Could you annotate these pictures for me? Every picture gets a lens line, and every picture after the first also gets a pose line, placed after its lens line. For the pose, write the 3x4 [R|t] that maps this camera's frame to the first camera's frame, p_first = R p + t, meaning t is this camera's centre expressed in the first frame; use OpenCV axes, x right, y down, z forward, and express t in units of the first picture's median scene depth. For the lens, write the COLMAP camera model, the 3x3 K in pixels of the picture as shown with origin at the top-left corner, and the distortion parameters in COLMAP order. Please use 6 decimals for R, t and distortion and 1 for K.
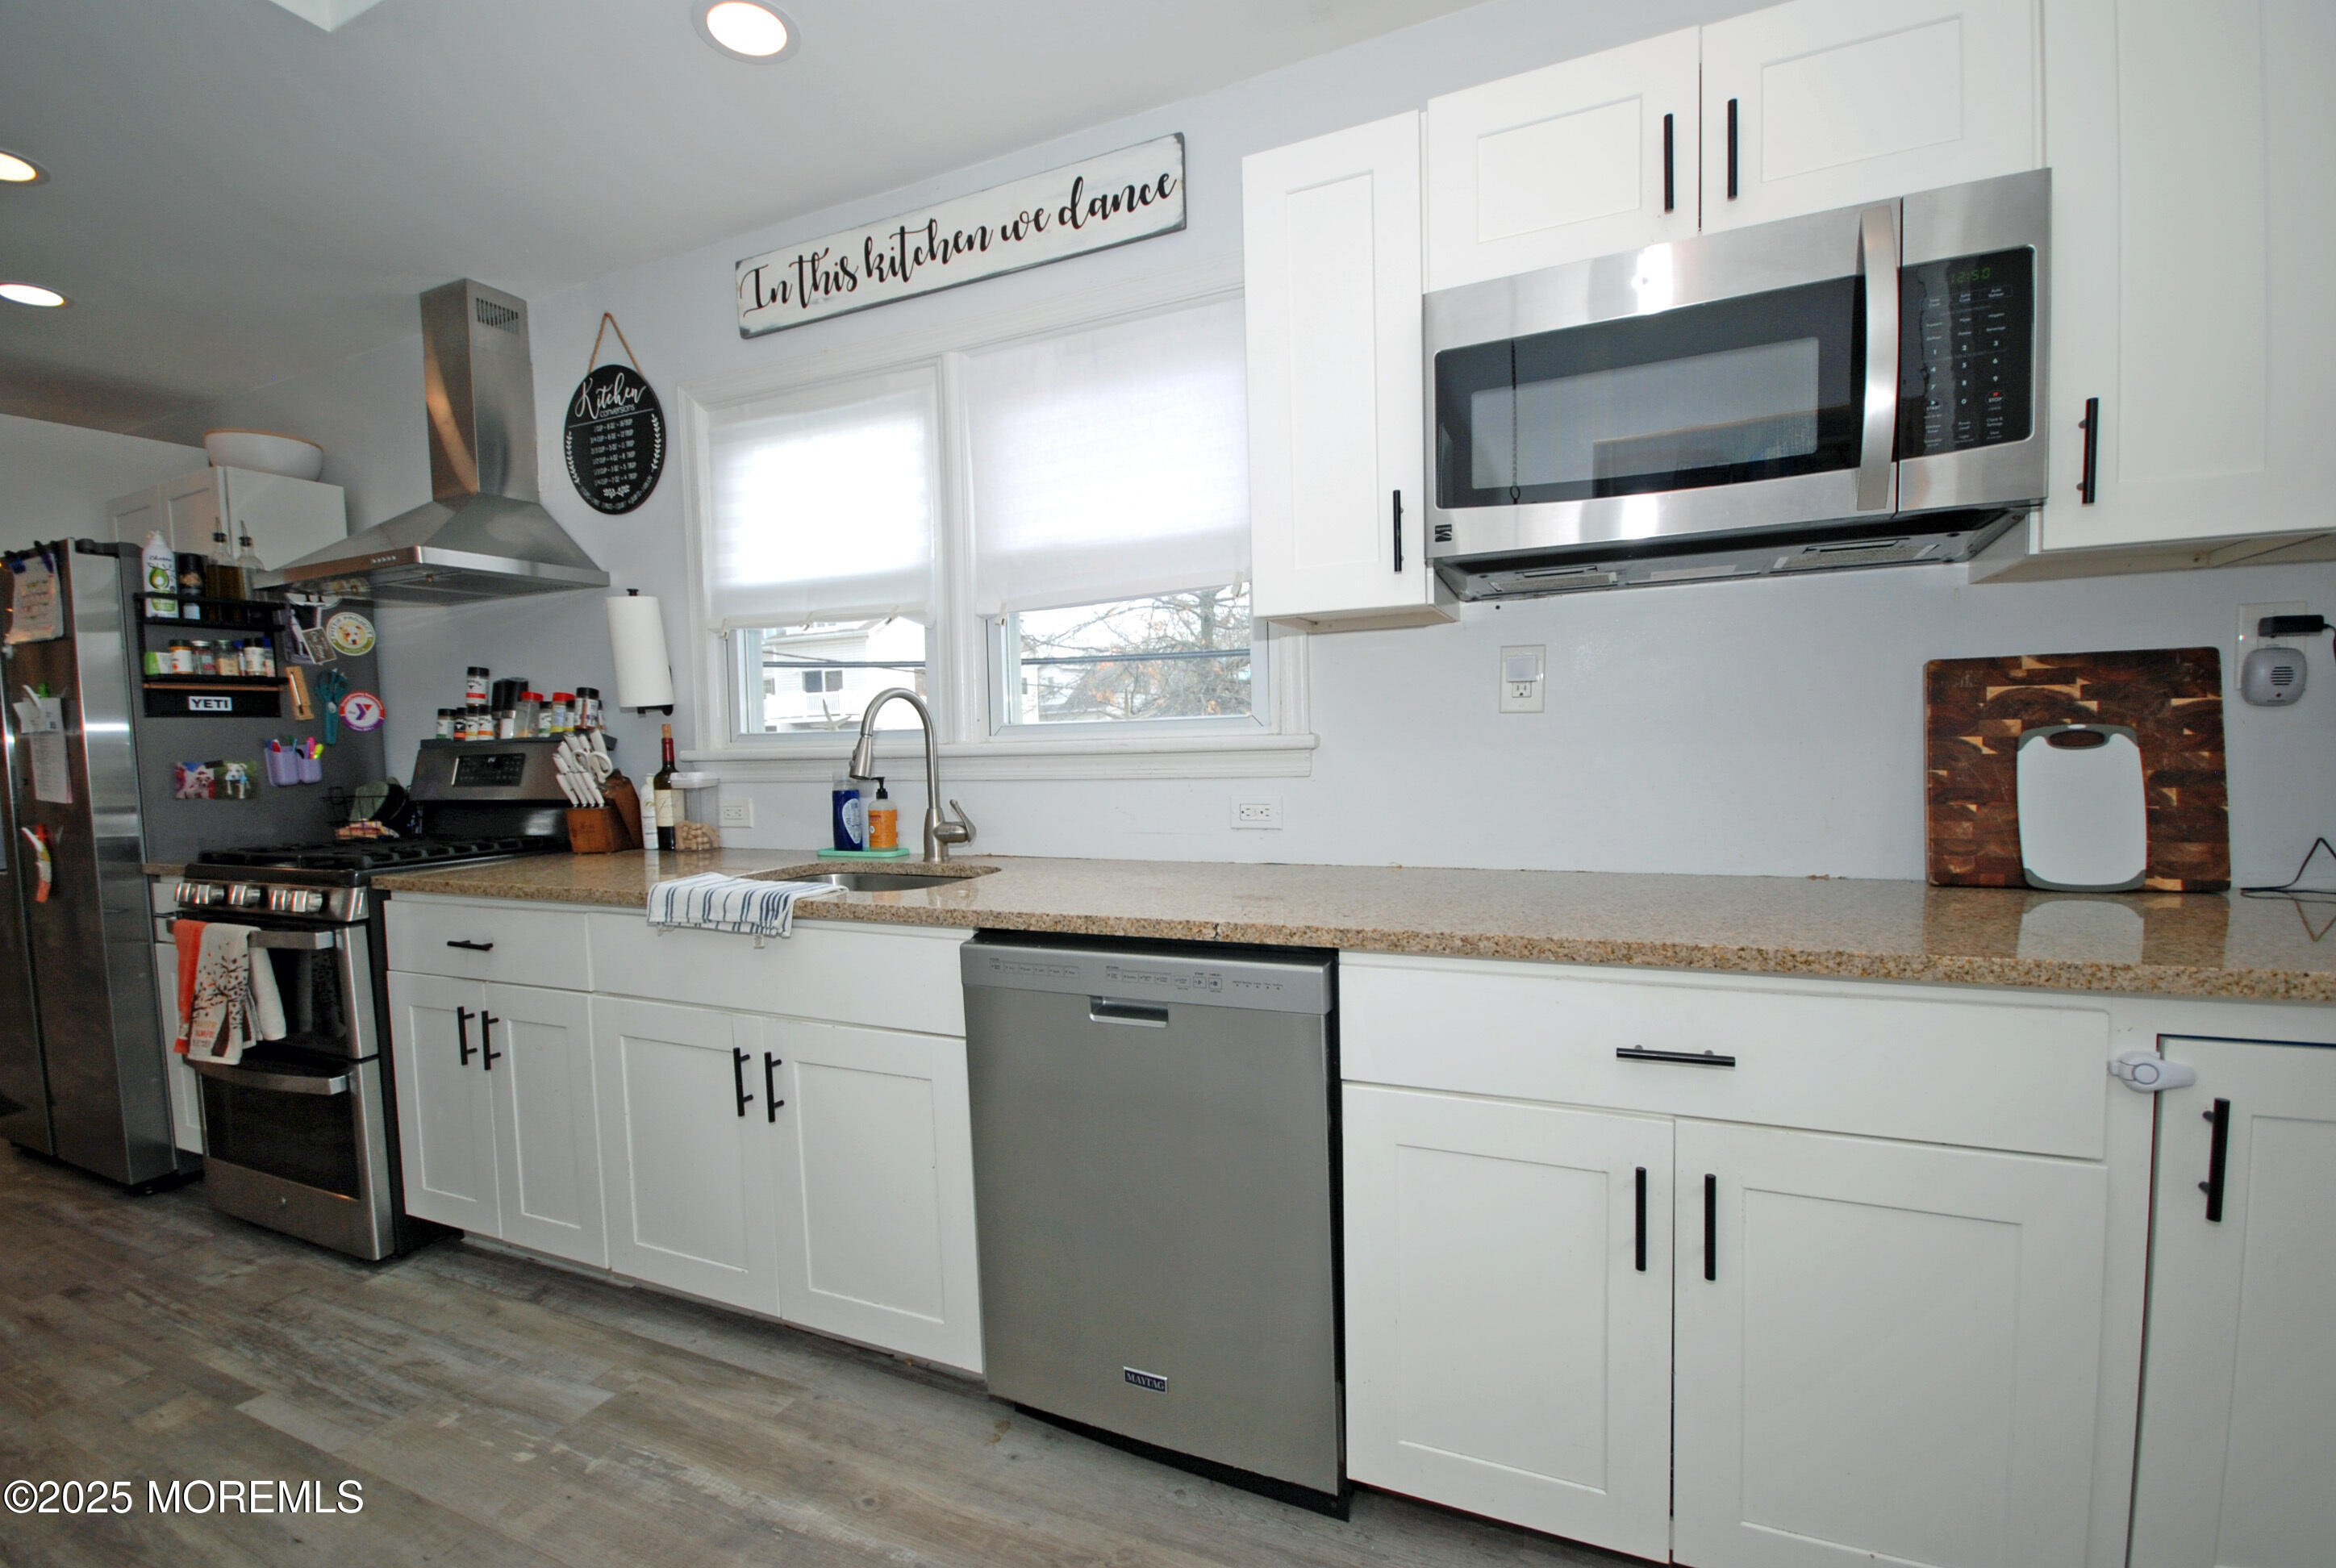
lens RADIAL K [[1036.8, 0, 1124.4], [0, 1036.8, 802.1], [0, 0, 1]] dist [0.005684, -0.009172]
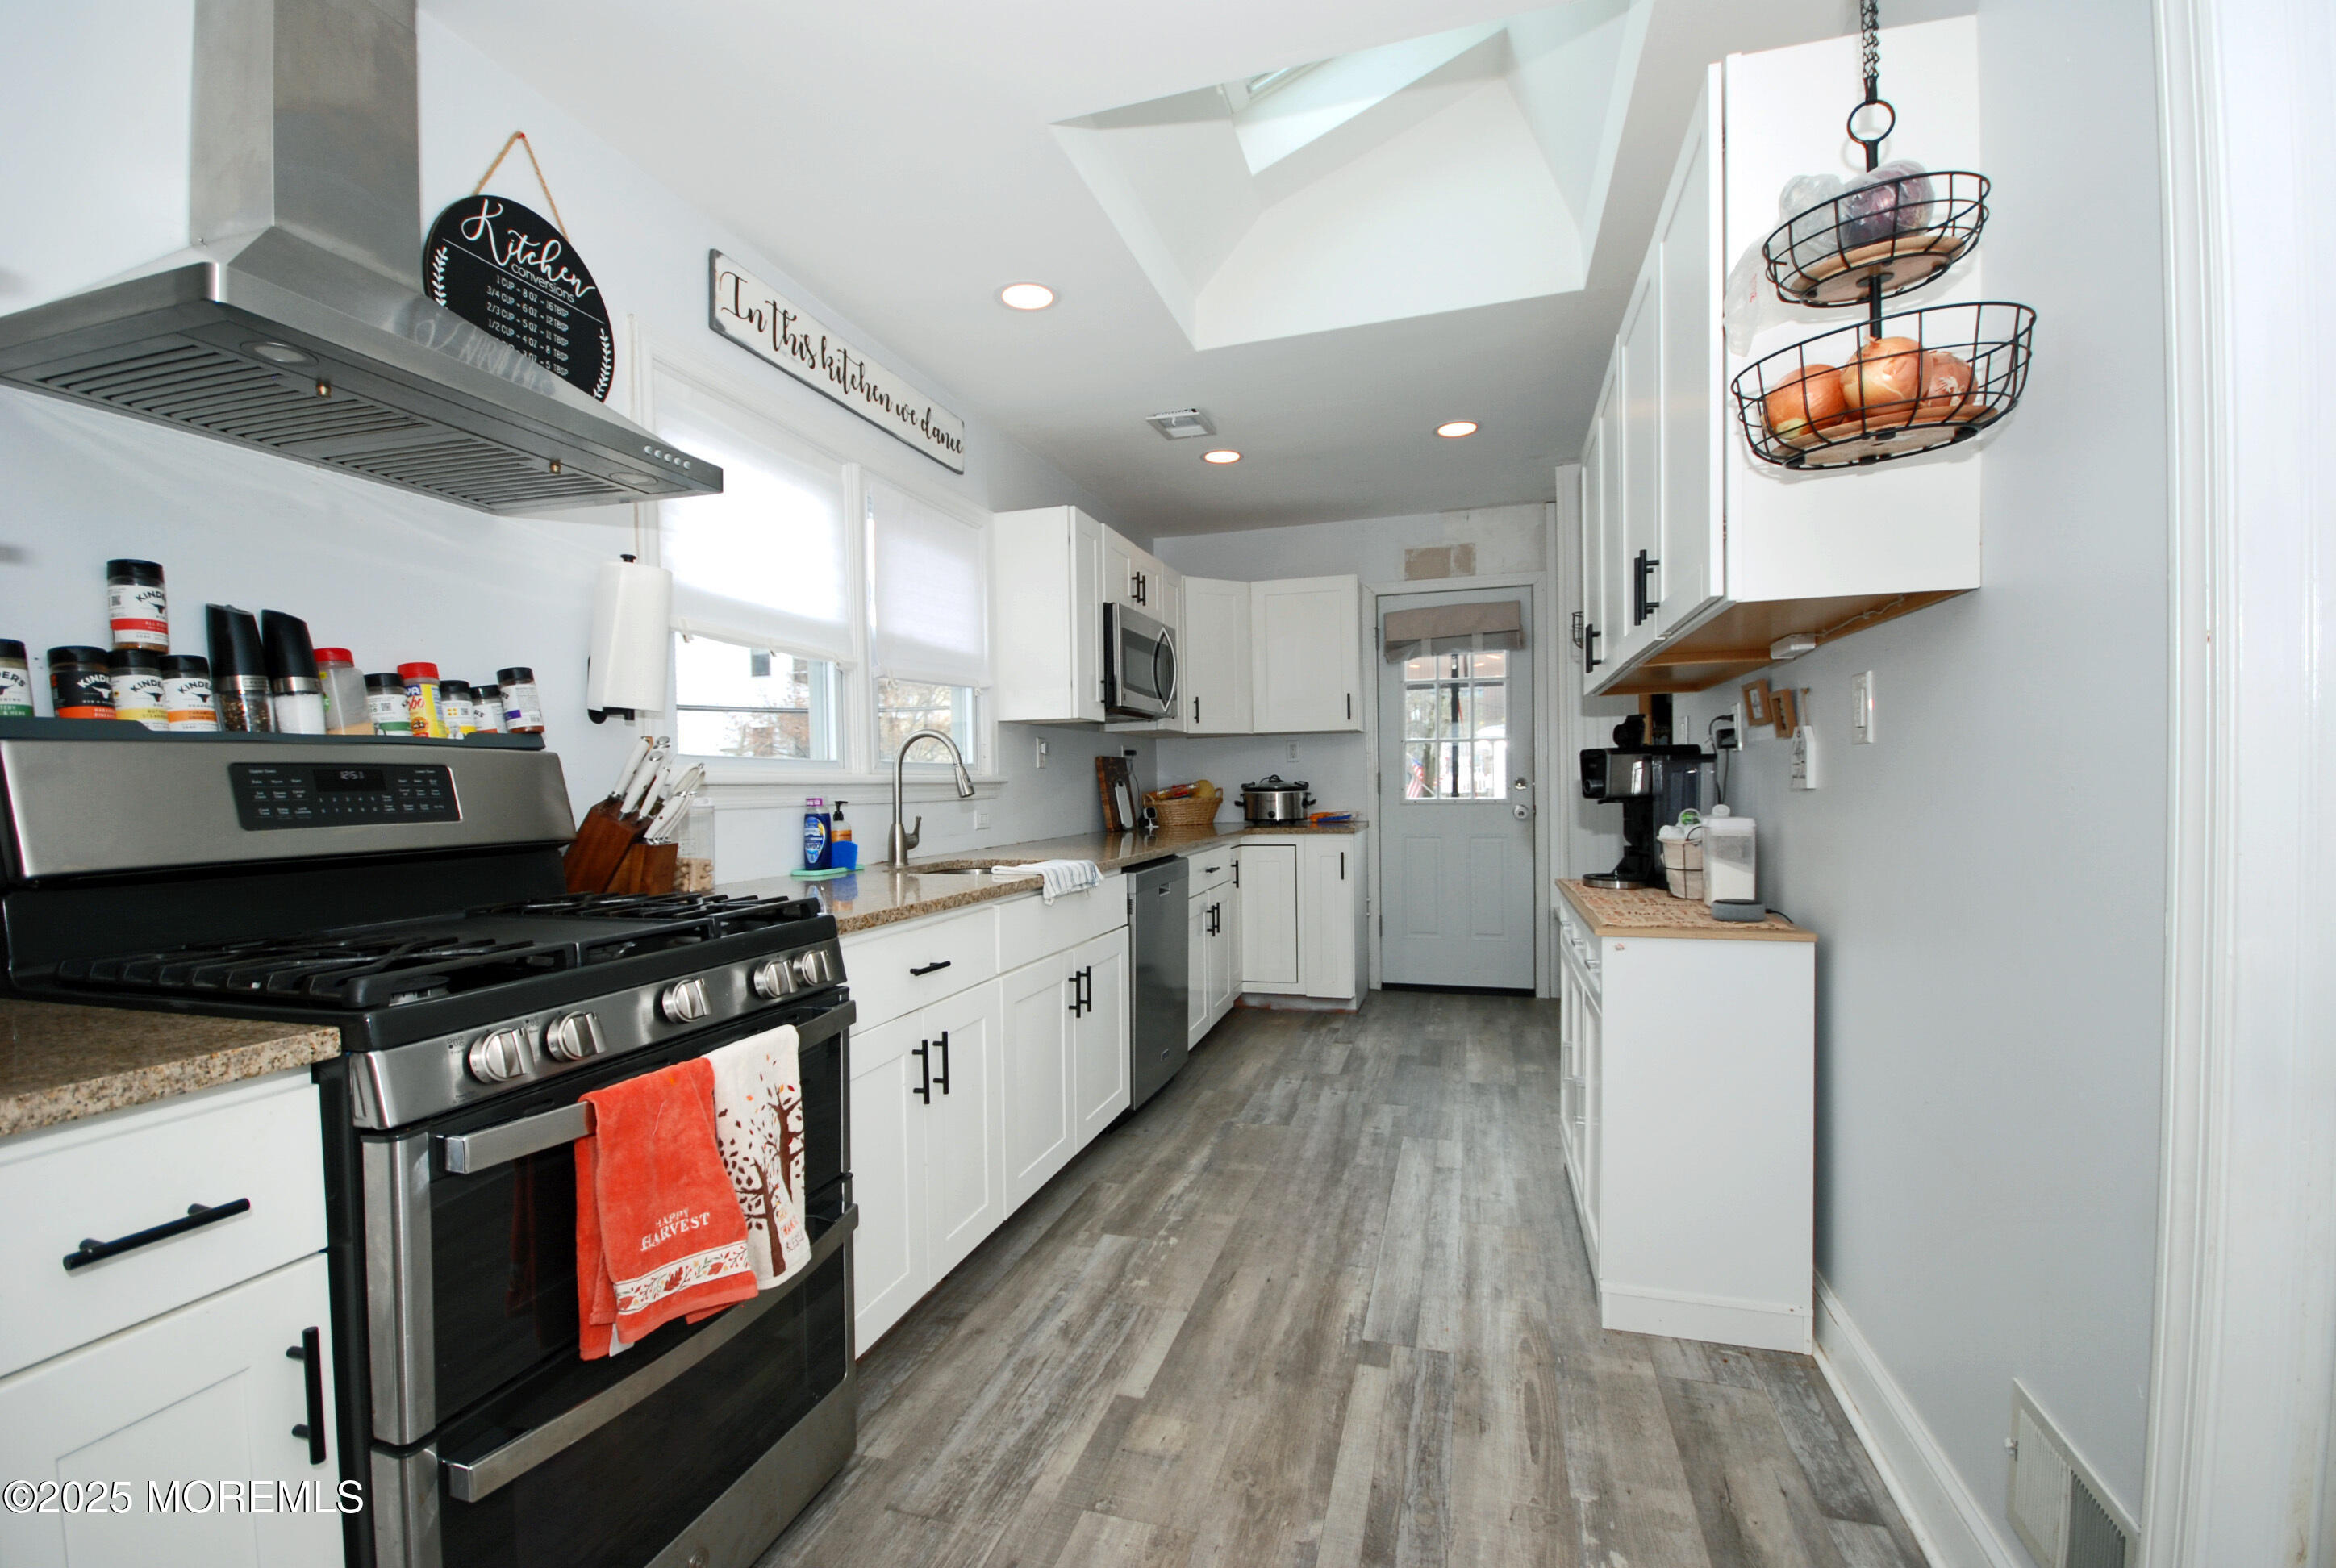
lens RADIAL K [[1036.8, 0, 1156.7], [0, 1036.8, 794.0], [0, 0, 1]] dist [0.005684, -0.009172]
pose [[-0.138025, 0.016172, 0.990297, -1.568978], [0.071556, 0.997417, -0.006315, 0.001145], [-0.987840, 0.069990, -0.138826, 0.904764]]
